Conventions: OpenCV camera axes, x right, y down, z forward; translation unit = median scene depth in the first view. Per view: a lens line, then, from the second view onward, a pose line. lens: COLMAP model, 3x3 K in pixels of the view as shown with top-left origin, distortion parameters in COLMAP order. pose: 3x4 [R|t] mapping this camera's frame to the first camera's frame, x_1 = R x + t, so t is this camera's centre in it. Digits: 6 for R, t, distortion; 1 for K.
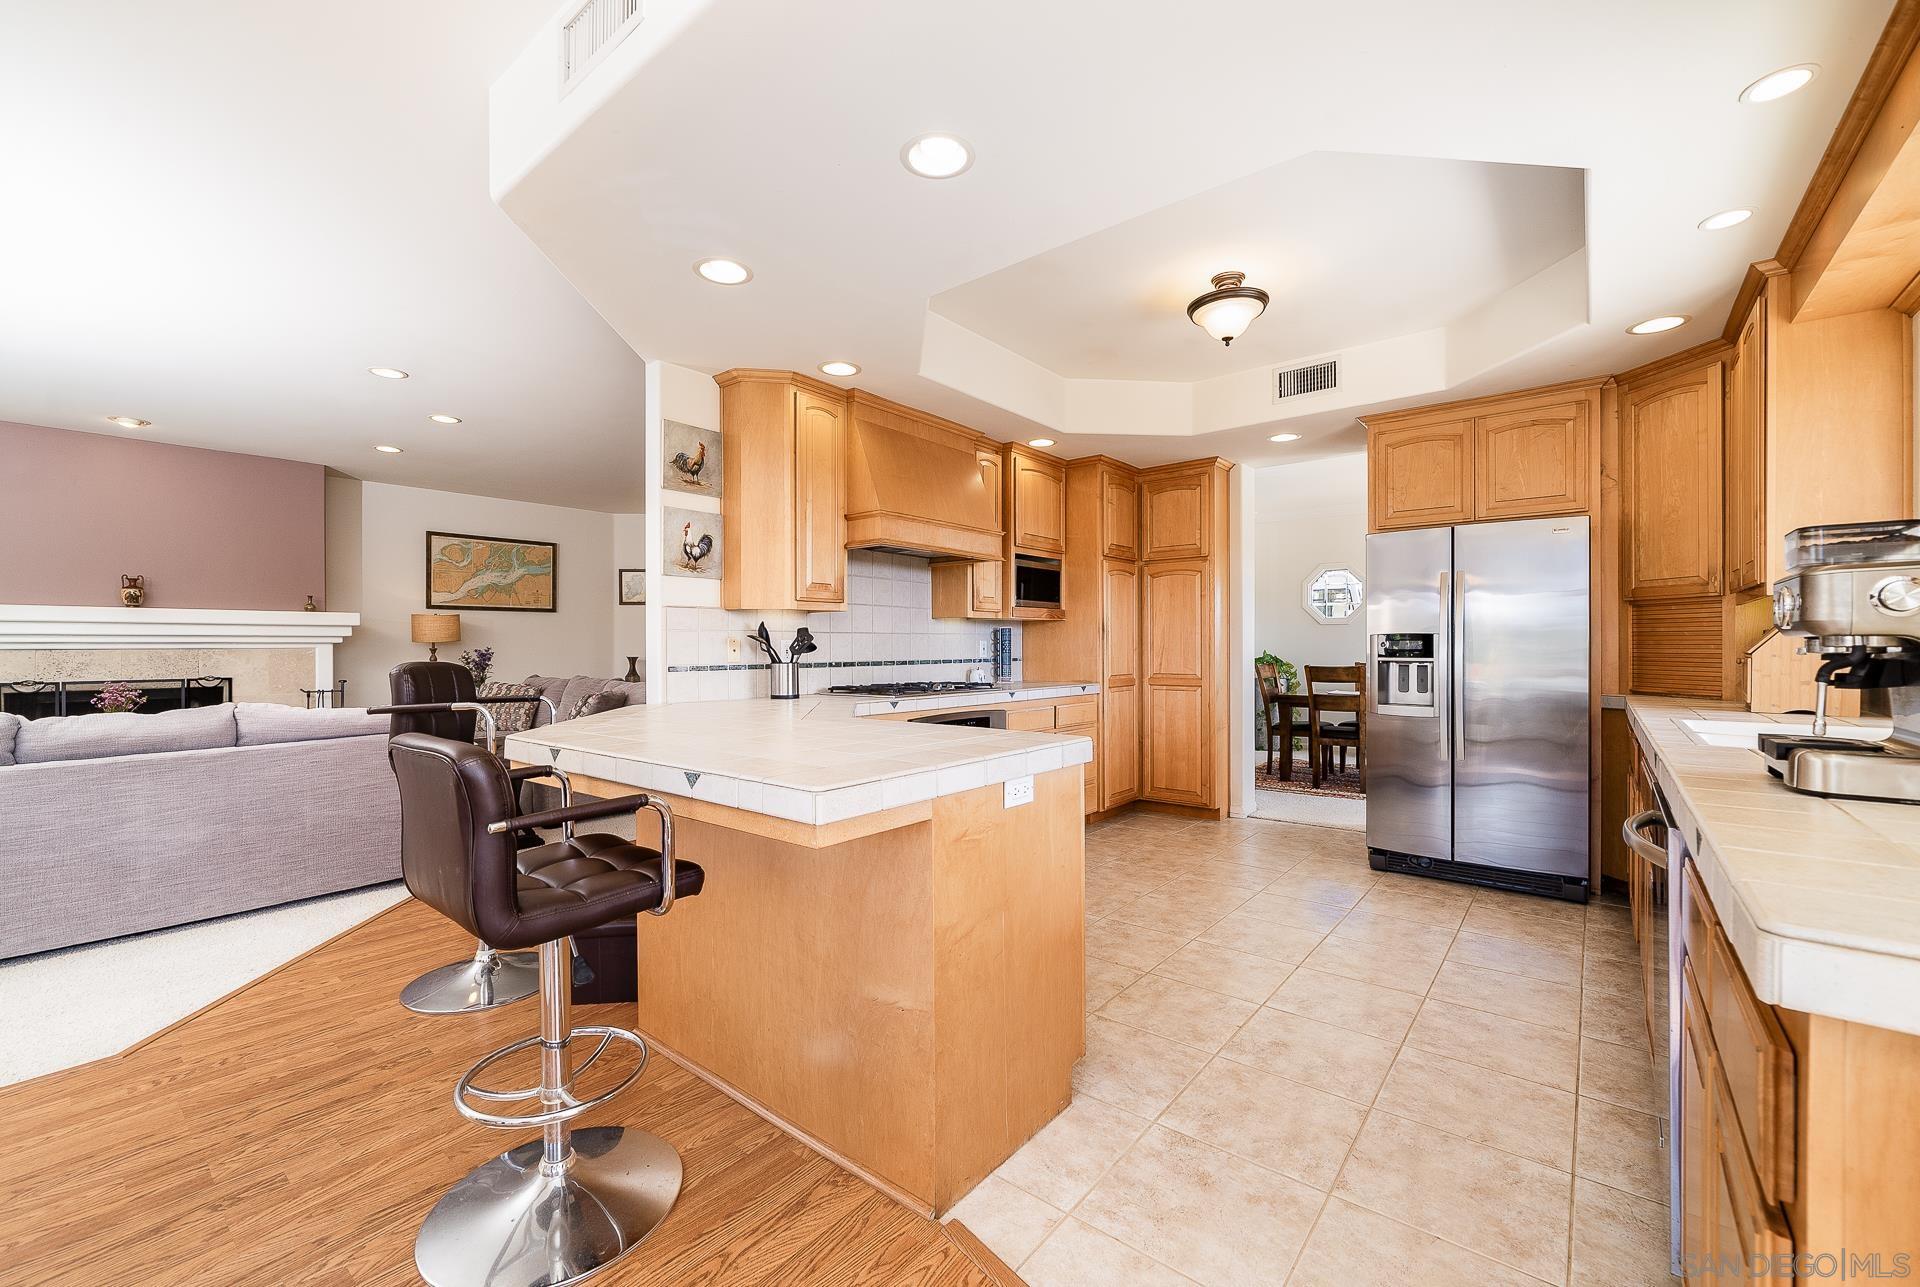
lens RADIAL K [[778.8, 0, 972.3], [0, 778.8, 643.9], [0, 0, 1]] dist [0.002312, 0.000064]
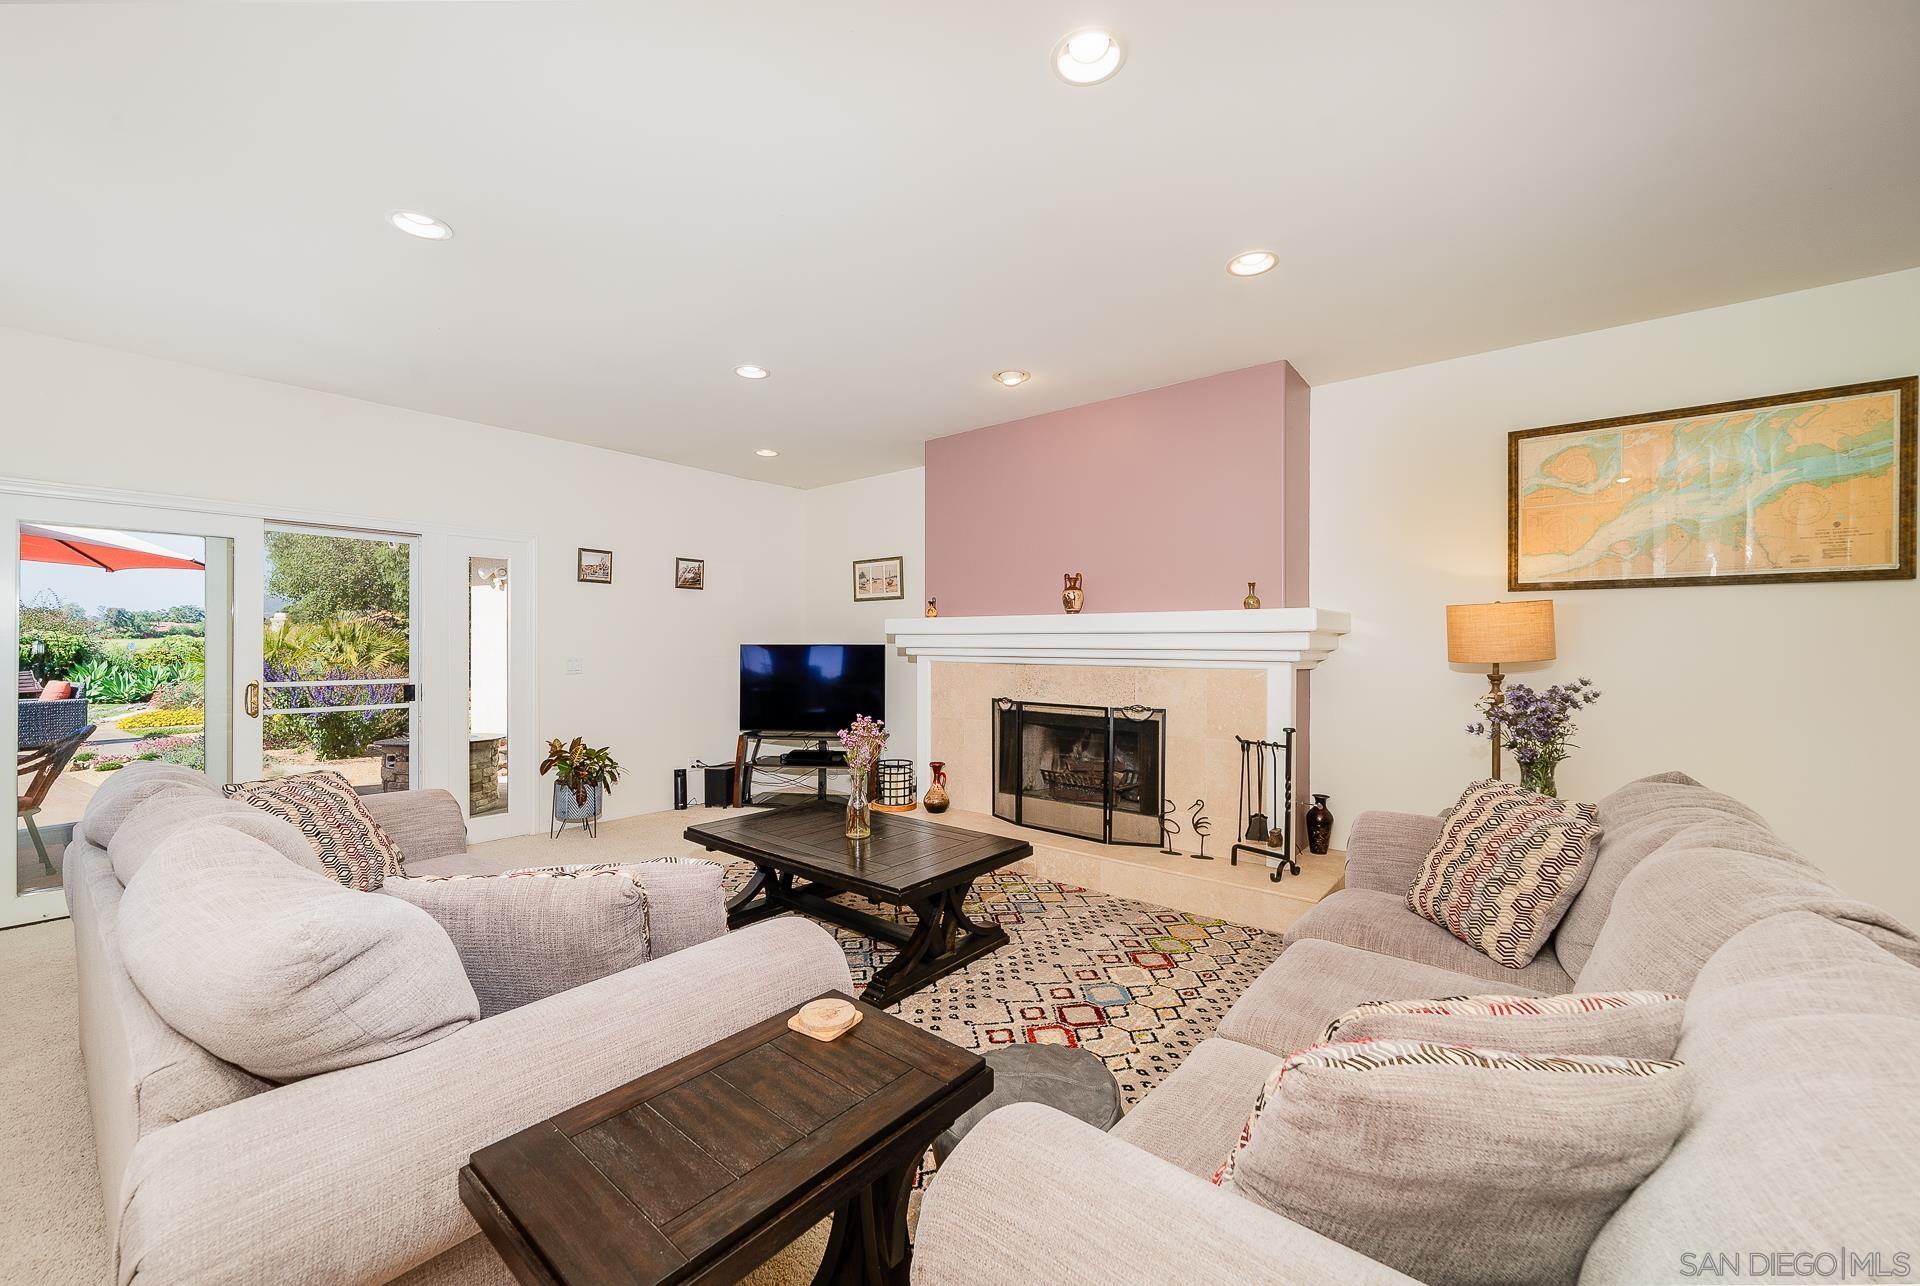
lens RADIAL K [[736.2, 0, 950.9], [0, 736.2, 647.6], [0, 0, 1]] dist [-0.001348, -0.000174]
pose [[-0.012850, 0.010558, -0.999862, -0.432302], [-0.000073, 0.999944, 0.010560, -0.027572], [0.999917, 0.000208, -0.012848, 1.208363]]
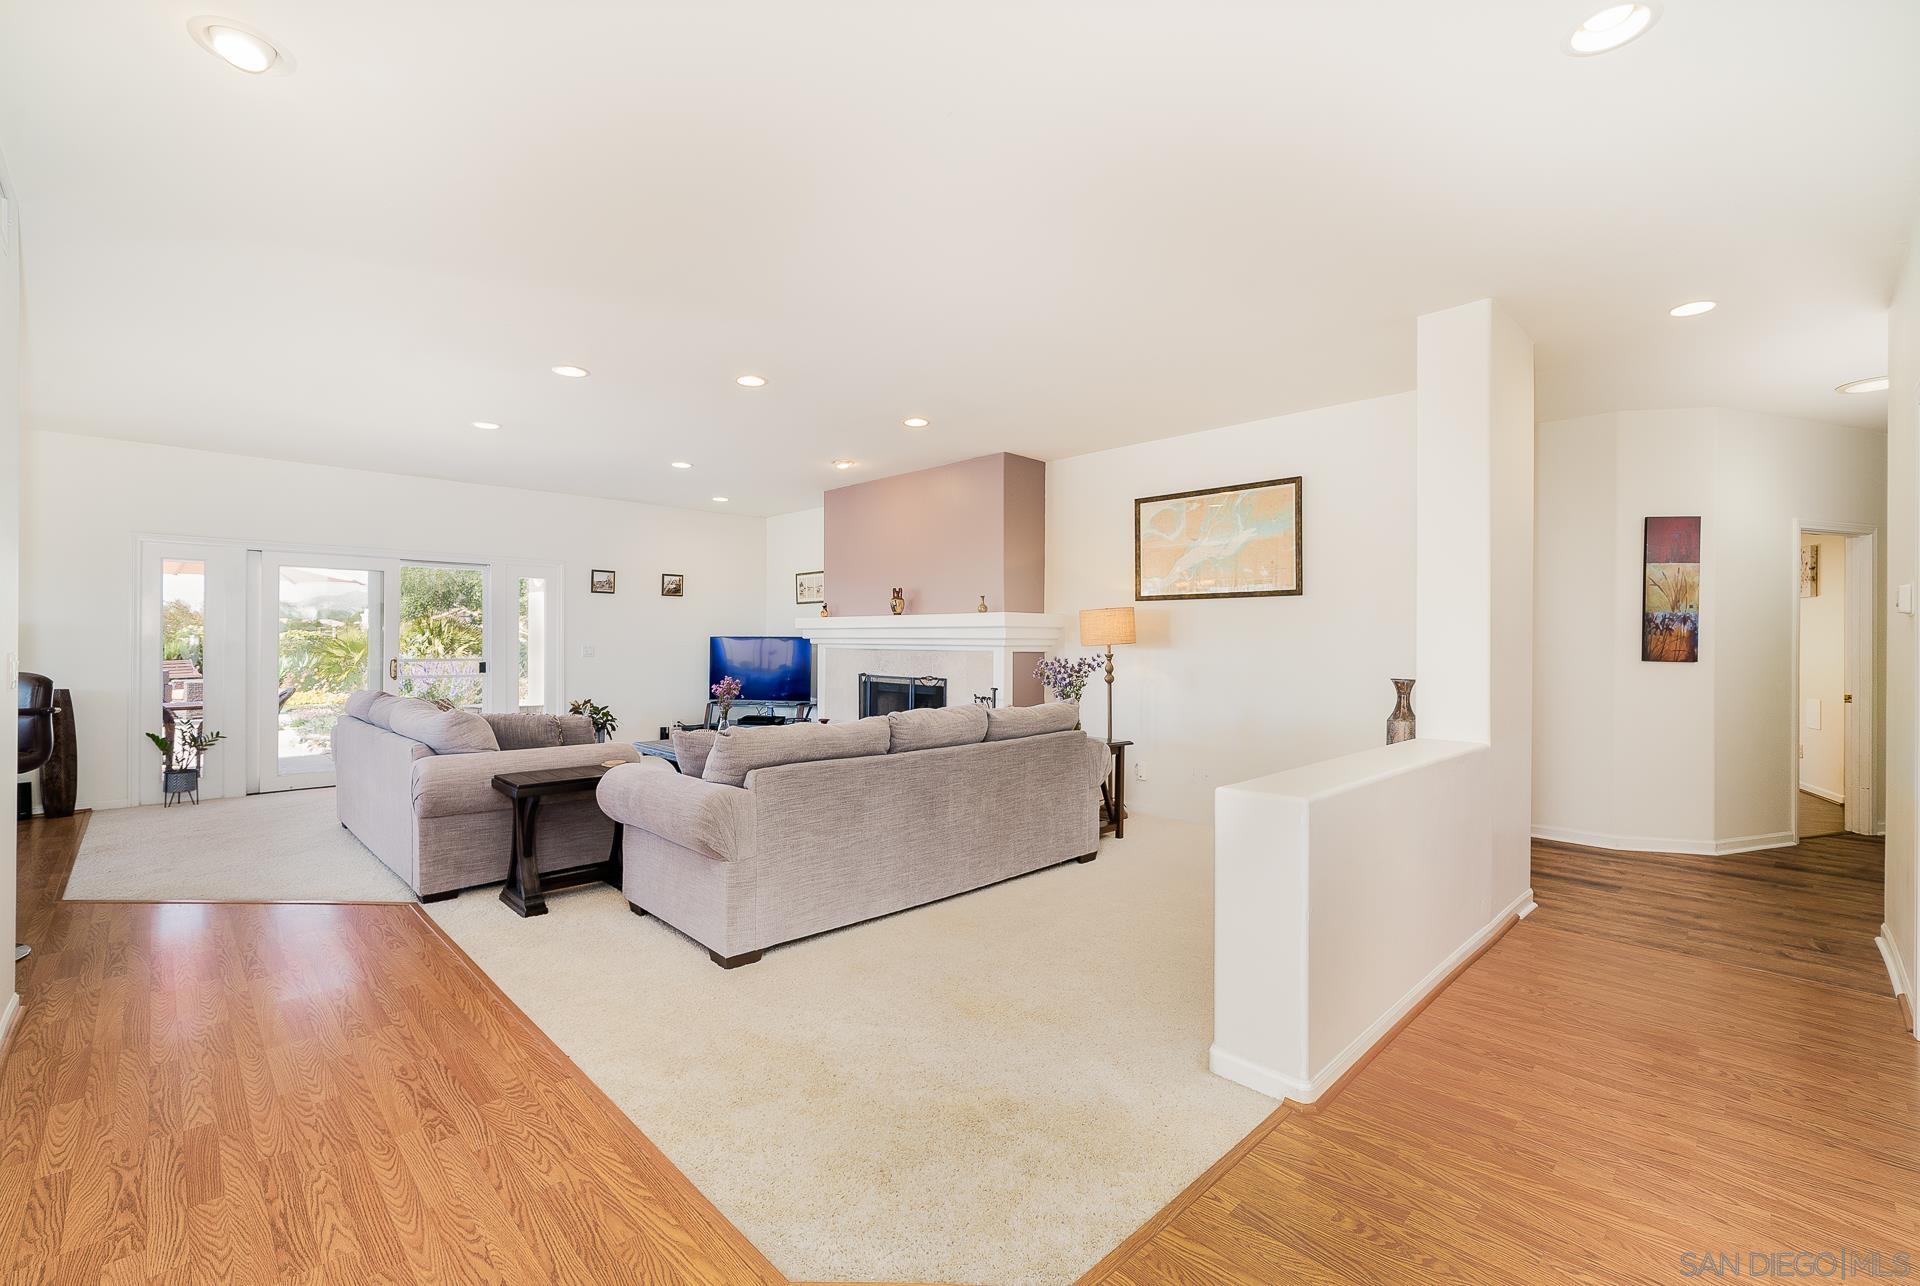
lens RADIAL K [[816.6, 0, 955.3], [0, 816.6, 641.7], [0, 0, 1]] dist [-0.000972, 0.000257]
pose [[-0.125401, 0.010307, -0.992053, 0.204255], [0.001695, 0.999947, 0.010175, -0.026006], [0.992105, -0.000405, -0.125411, 1.698718]]
